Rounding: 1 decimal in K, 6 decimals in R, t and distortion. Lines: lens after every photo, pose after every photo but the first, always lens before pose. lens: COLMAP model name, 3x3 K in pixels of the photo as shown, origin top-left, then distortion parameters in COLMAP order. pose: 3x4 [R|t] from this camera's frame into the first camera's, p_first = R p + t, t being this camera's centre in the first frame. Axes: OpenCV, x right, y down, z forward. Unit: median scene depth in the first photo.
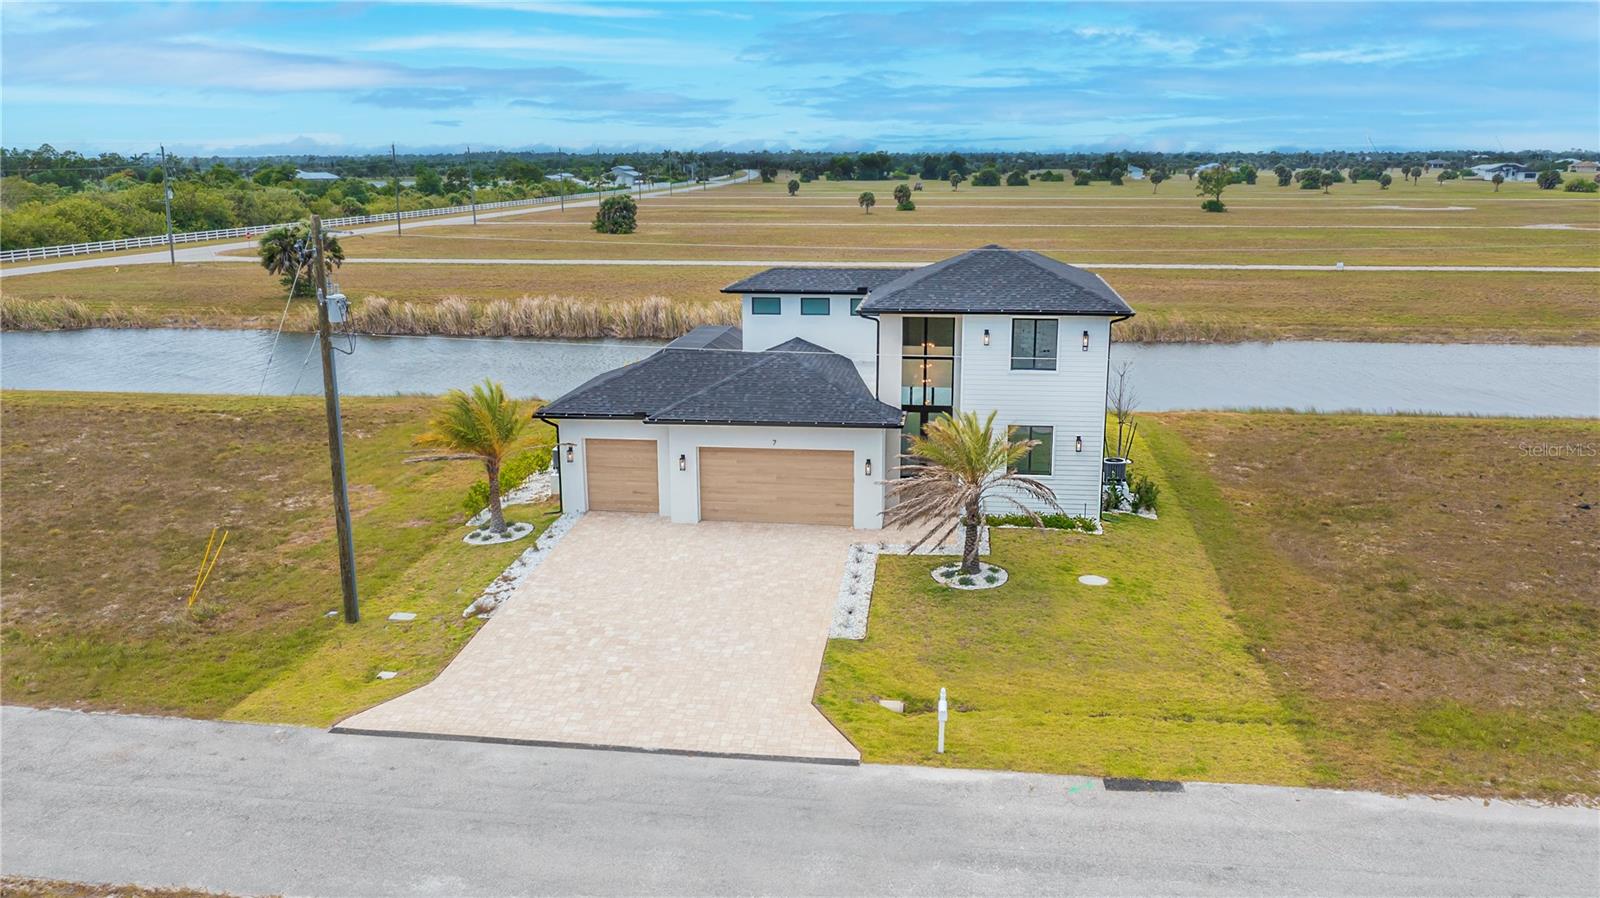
lens RADIAL K [[1259.8, 0, 804.0], [0, 1259.8, 452.1], [0, 0, 1]] dist [-0.018249, 0.011069]
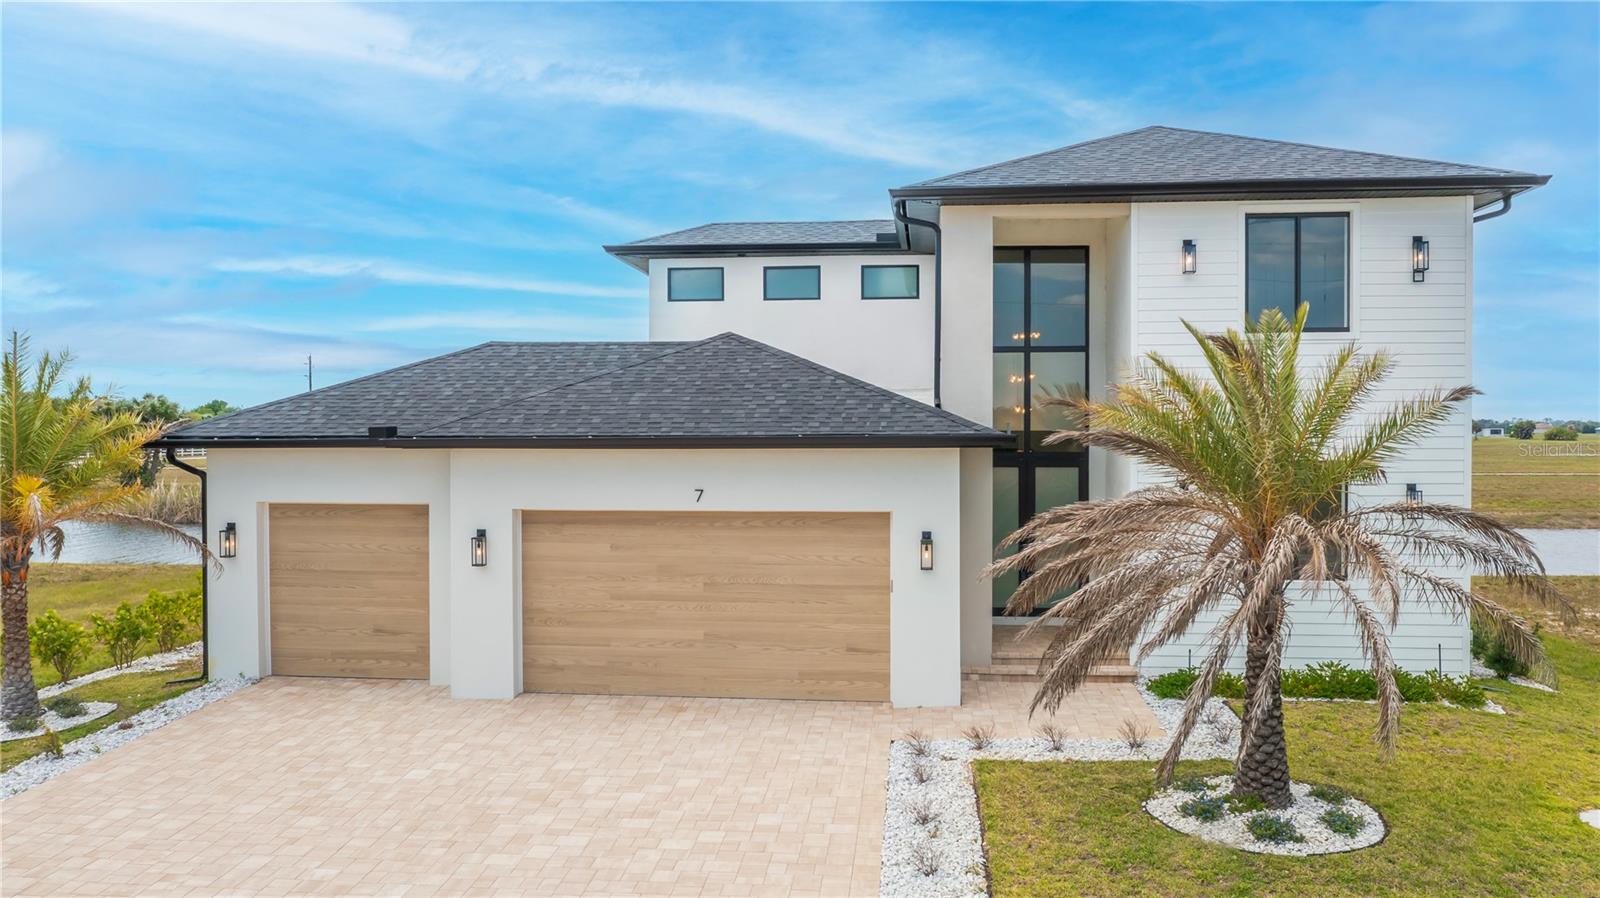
lens RADIAL K [[1259.8, 0, 807.0], [0, 1259.8, 436.1], [0, 0, 1]] dist [-0.018249, 0.011069]
pose [[0.999512, 0.003928, 0.030987, -0.000785], [0.003123, 0.974525, -0.224257, 0.066729], [-0.031079, 0.224244, 0.974037, 0.585337]]
